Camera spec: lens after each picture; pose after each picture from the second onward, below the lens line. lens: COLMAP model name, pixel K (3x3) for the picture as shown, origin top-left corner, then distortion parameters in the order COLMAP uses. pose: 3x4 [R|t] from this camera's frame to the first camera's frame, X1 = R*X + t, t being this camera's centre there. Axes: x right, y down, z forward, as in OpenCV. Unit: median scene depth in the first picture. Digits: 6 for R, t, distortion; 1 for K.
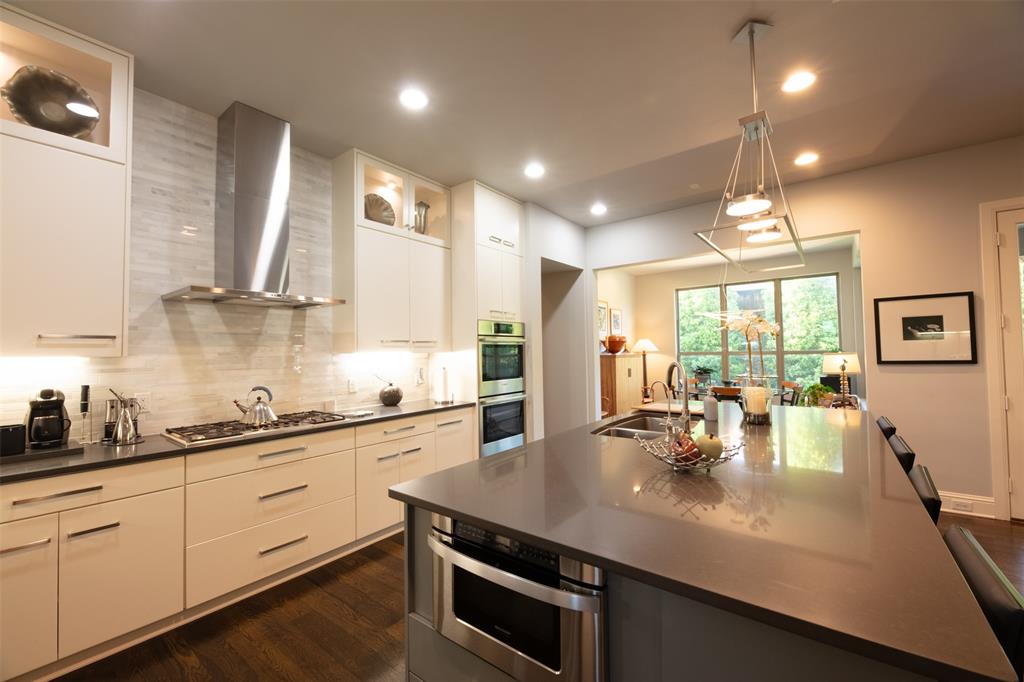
lens RADIAL K [[413.0, 0, 510.2], [0, 413.0, 338.4], [0, 0, 1]] dist [0.001239, -0.003806]
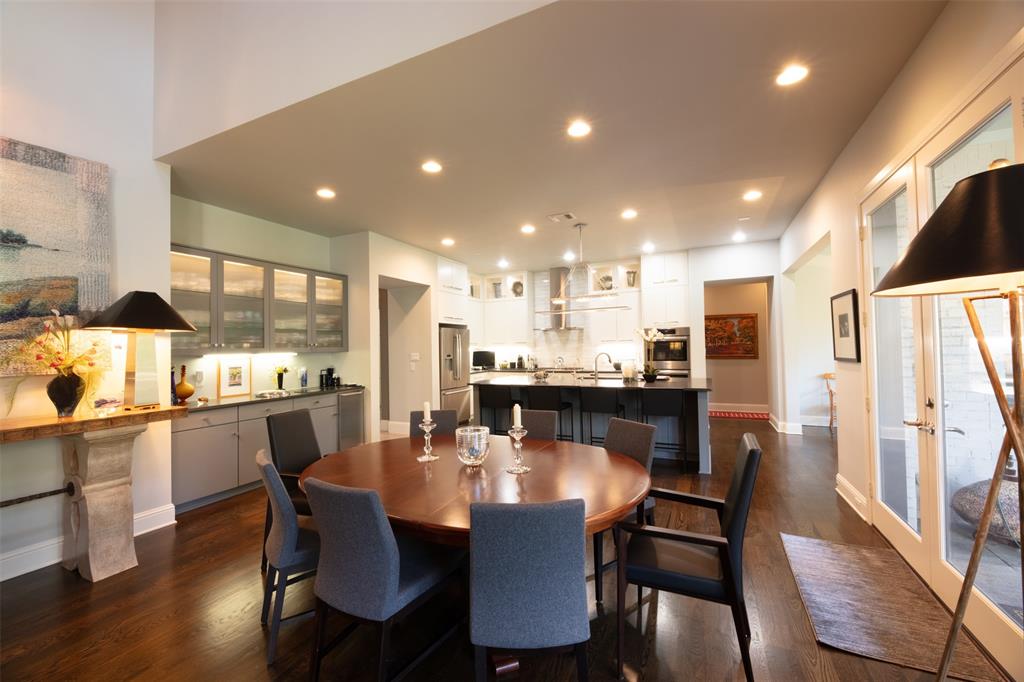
lens RADIAL K [[413.0, 0, 513.4], [0, 413.0, 339.5], [0, 0, 1]] dist [0.001239, -0.003806]
pose [[0.222715, -0.005615, -0.974867, 1.716017], [0.045871, 0.998936, 0.004726, -0.033029], [0.973804, -0.045771, 0.222736, -0.015030]]
